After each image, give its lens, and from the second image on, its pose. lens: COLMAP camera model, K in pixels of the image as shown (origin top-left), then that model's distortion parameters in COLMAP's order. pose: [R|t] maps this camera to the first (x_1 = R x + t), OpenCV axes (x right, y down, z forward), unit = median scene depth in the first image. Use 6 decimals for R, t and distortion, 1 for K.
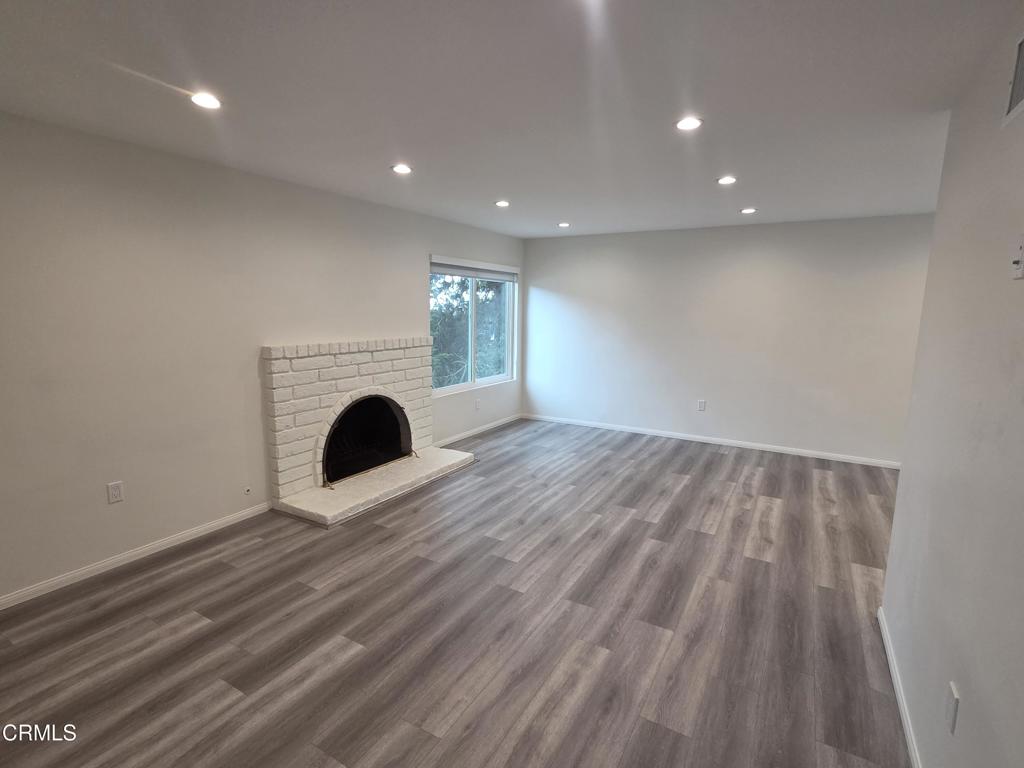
lens RADIAL K [[508.9, 0, 510.3], [0, 508.9, 389.3], [0, 0, 1]] dist [0.003949, -0.001046]
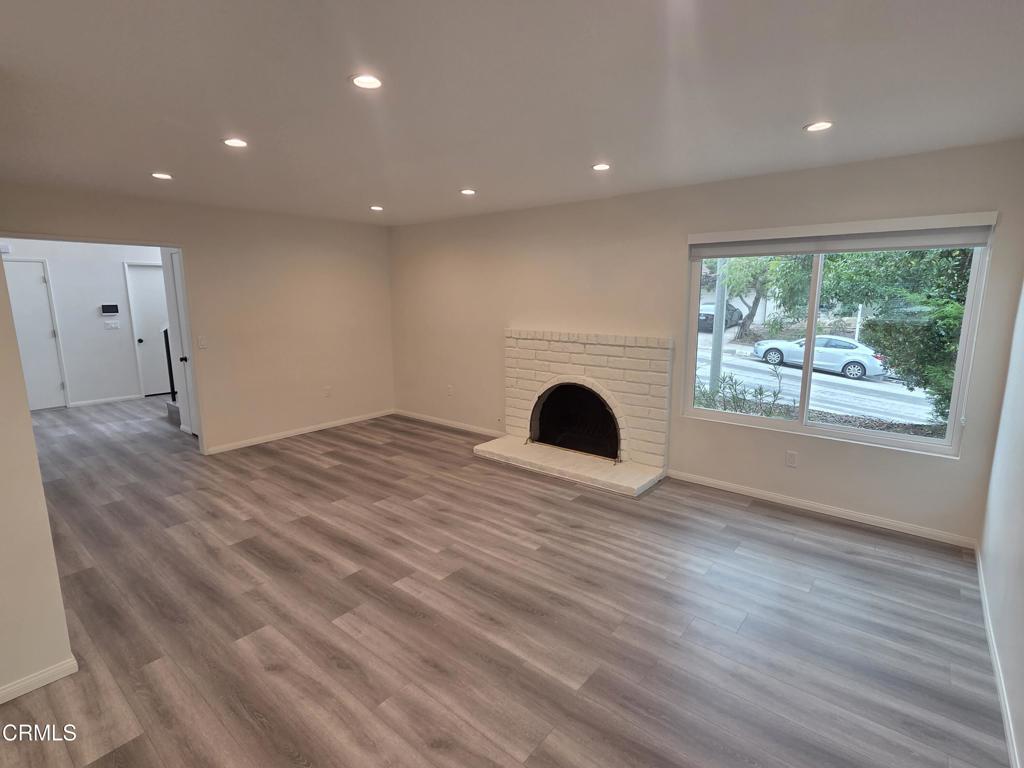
lens RADIAL K [[508.9, 0, 518.3], [0, 508.9, 380.1], [0, 0, 1]] dist [0.003949, -0.001046]
pose [[-0.163988, 0.153165, -0.974499, 1.008530], [-0.154724, 0.971652, 0.178755, -0.213662], [0.974253, 0.180092, -0.135641, 1.297745]]
